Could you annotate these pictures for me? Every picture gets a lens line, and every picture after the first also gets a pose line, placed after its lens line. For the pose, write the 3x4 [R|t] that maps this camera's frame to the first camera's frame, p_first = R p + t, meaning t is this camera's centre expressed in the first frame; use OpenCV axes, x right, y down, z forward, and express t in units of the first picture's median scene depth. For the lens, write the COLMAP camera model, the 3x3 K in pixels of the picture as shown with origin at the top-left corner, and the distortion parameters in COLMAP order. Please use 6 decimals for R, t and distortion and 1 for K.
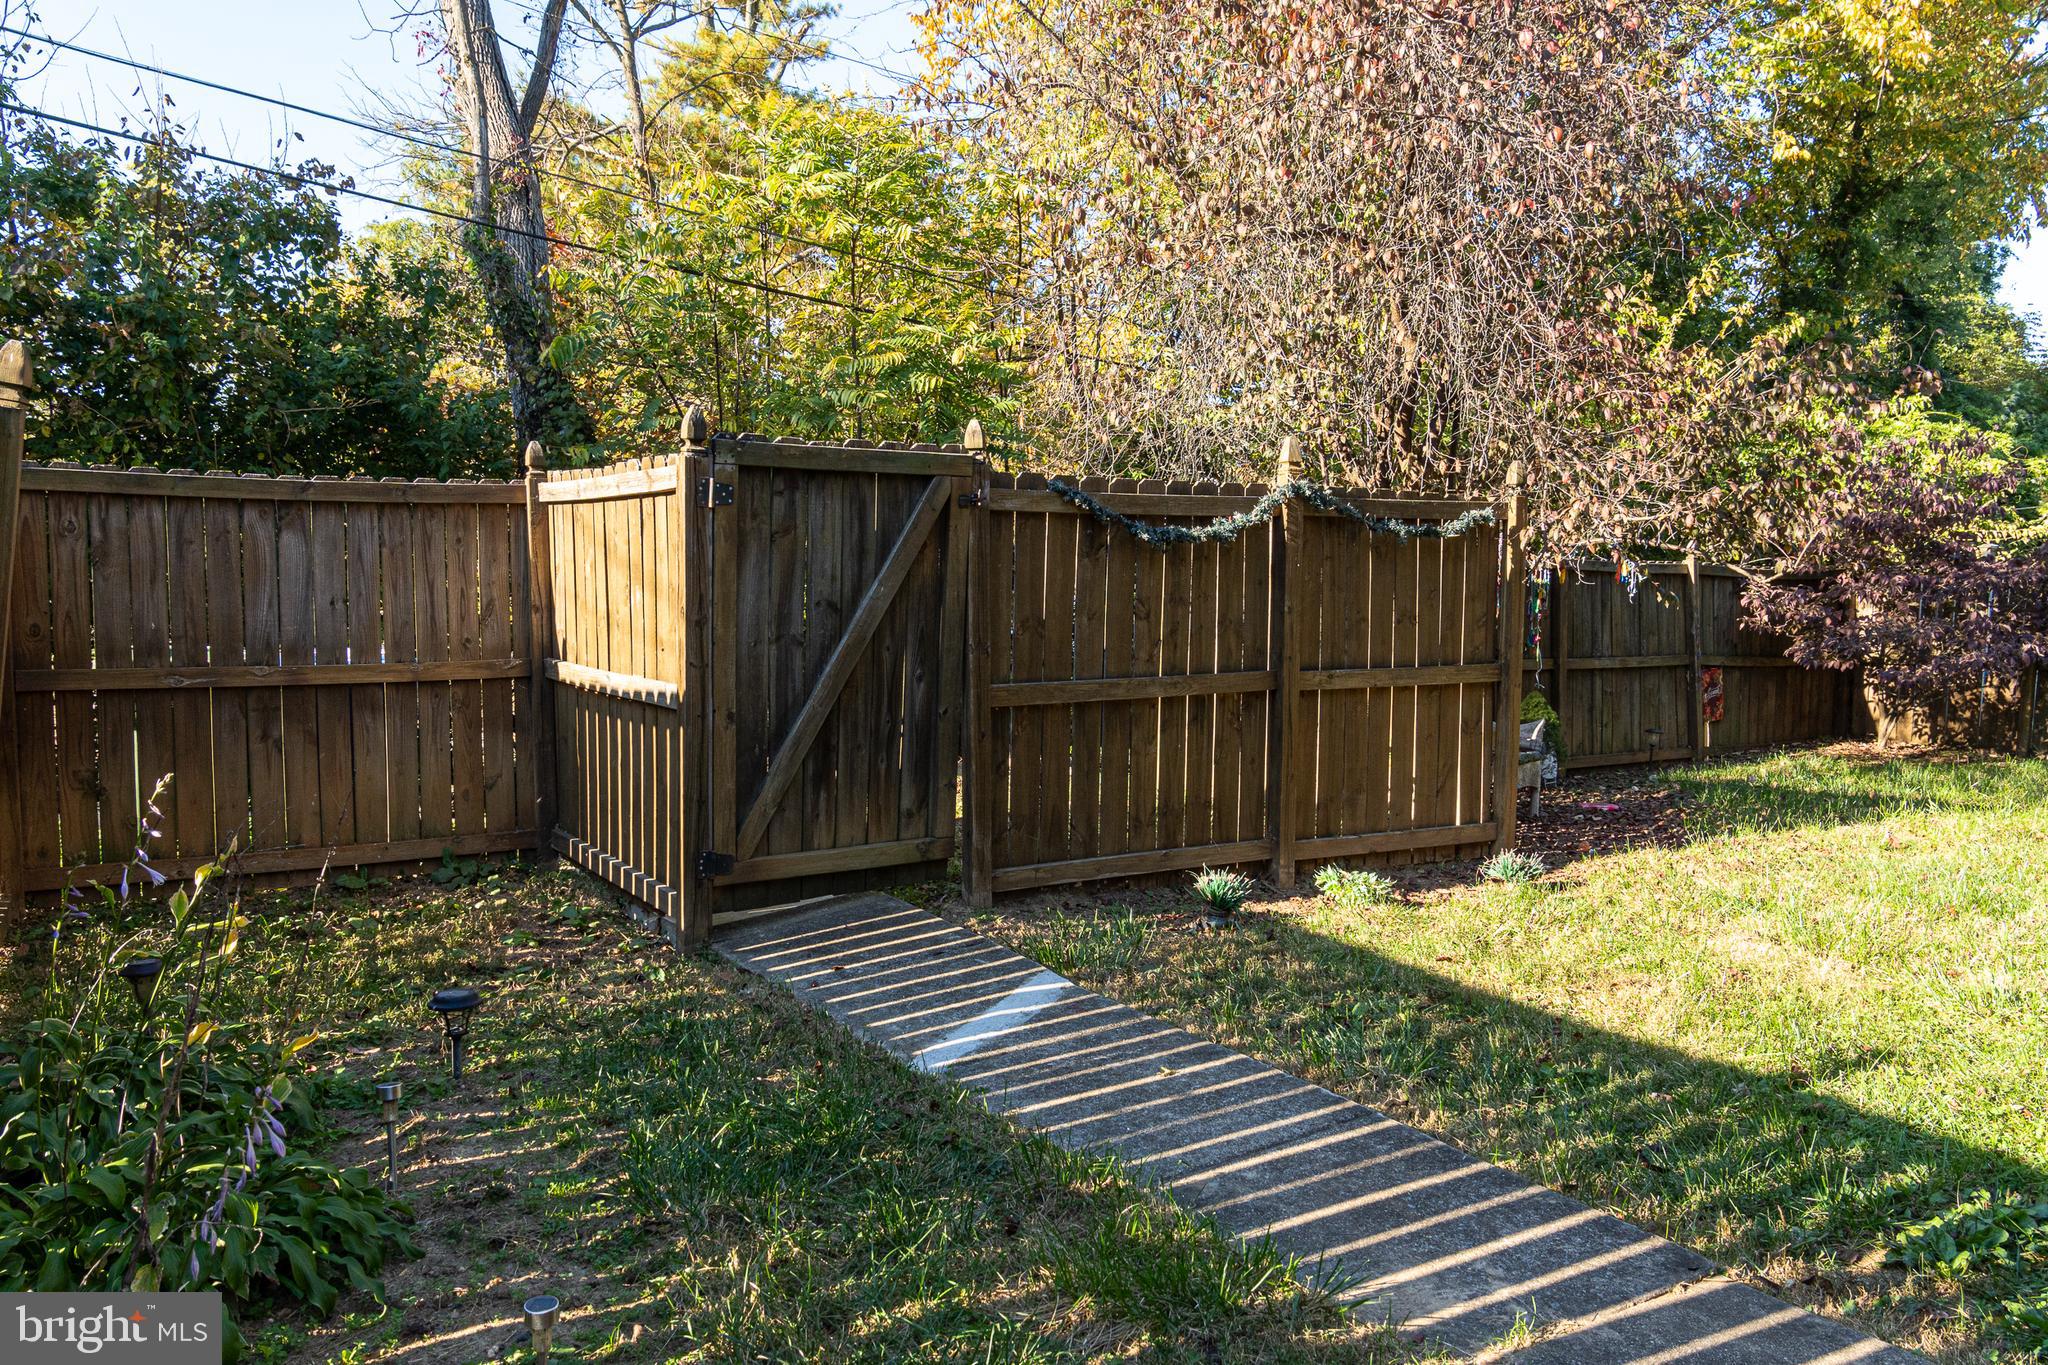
lens RADIAL K [[1519.7, 0, 1024.5], [0, 1519.7, 681.7], [0, 0, 1]] dist [-0.006359, -0.001630]
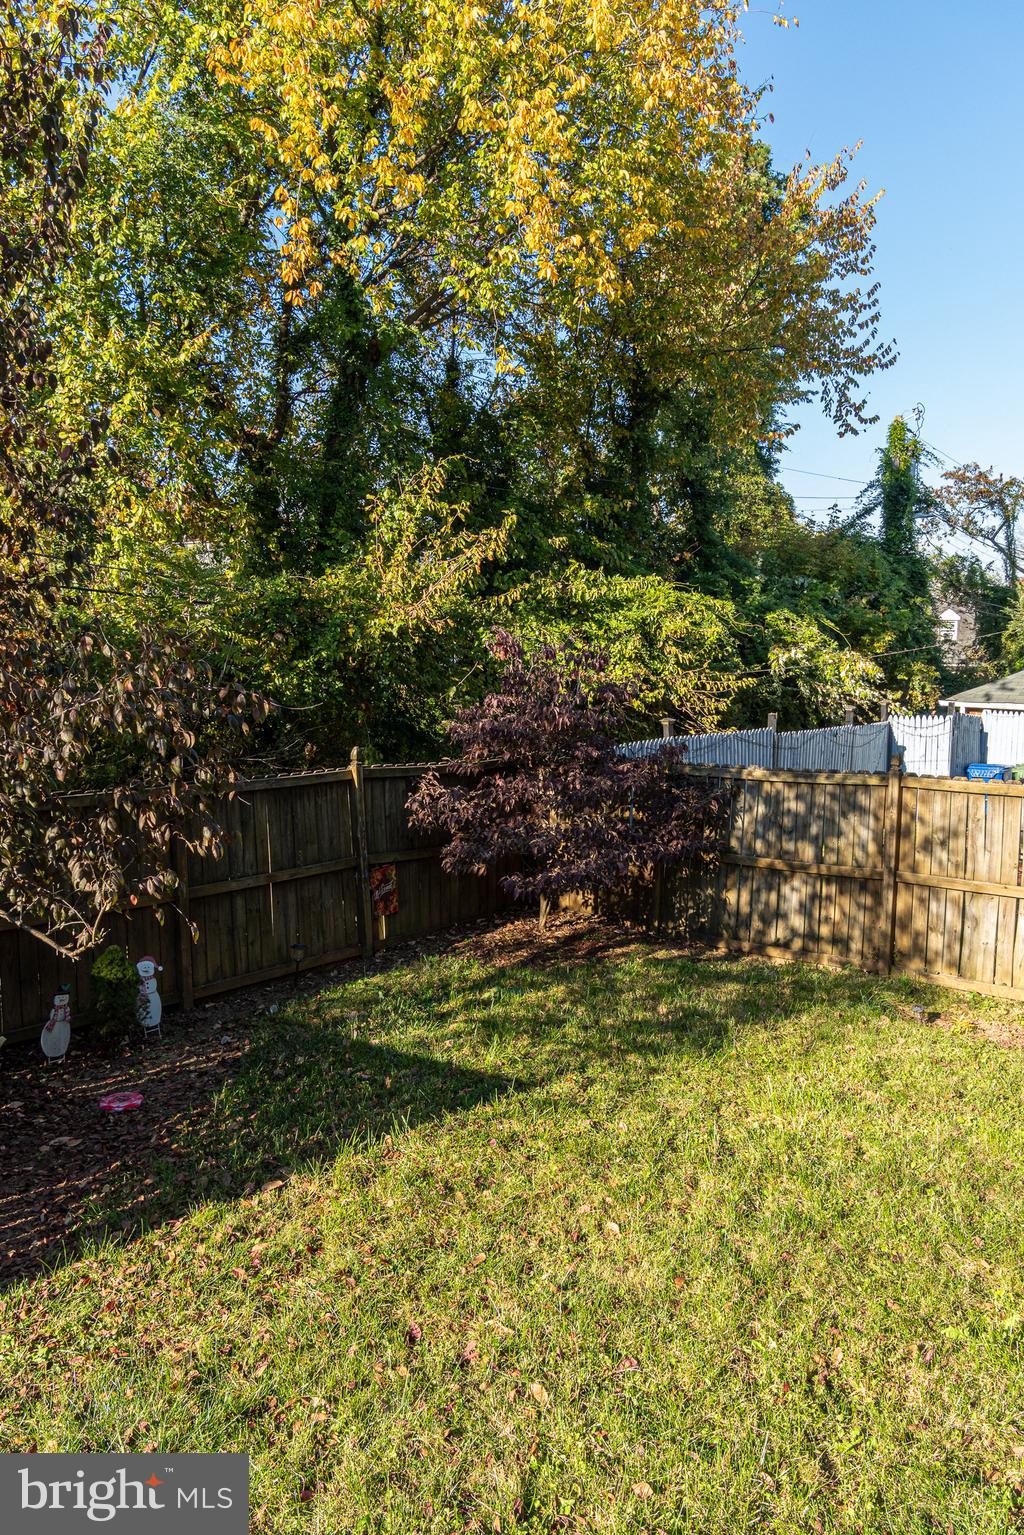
lens RADIAL K [[1139.0, 0, 518.1], [0, 1139.0, 768.5], [0, 0, 1]] dist [-0.006359, -0.001630]
pose [[0.956363, -0.030348, 0.290601, 0.733513], [0.019763, 0.999032, 0.039289, -0.244698], [-0.291512, -0.031831, 0.956037, 0.514220]]
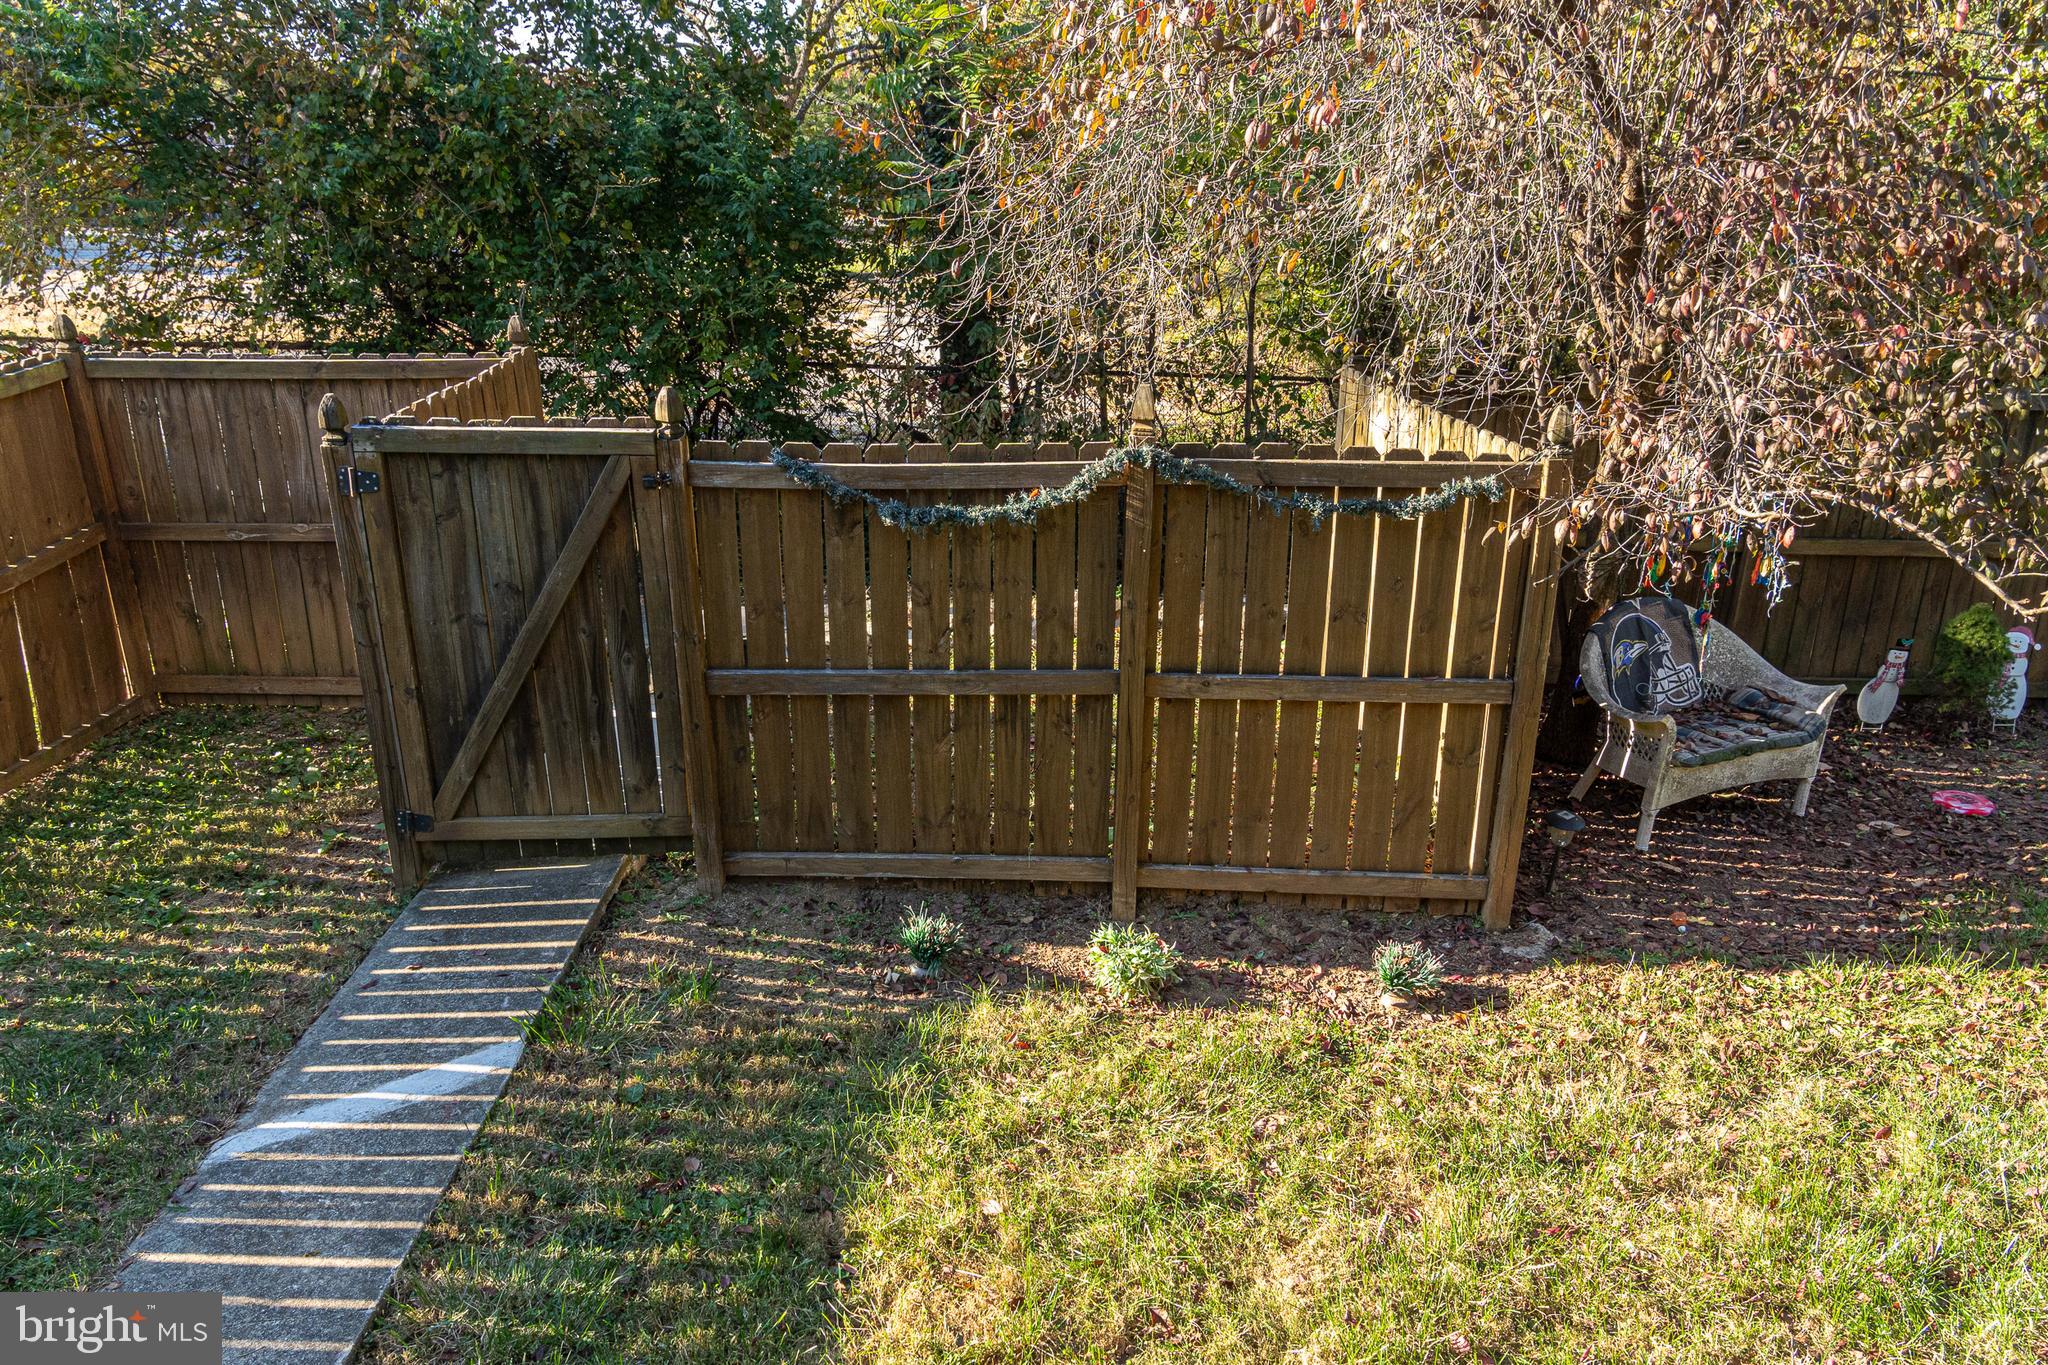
lens RADIAL K [[1519.7, 0, 1018.8], [0, 1519.7, 674.3], [0, 0, 1]] dist [-0.006359, -0.001630]
pose [[0.844955, 0.178926, -0.504021, 0.621563], [-0.039449, 0.960664, 0.274899, -0.267092], [0.533381, -0.212394, 0.818776, 0.362202]]
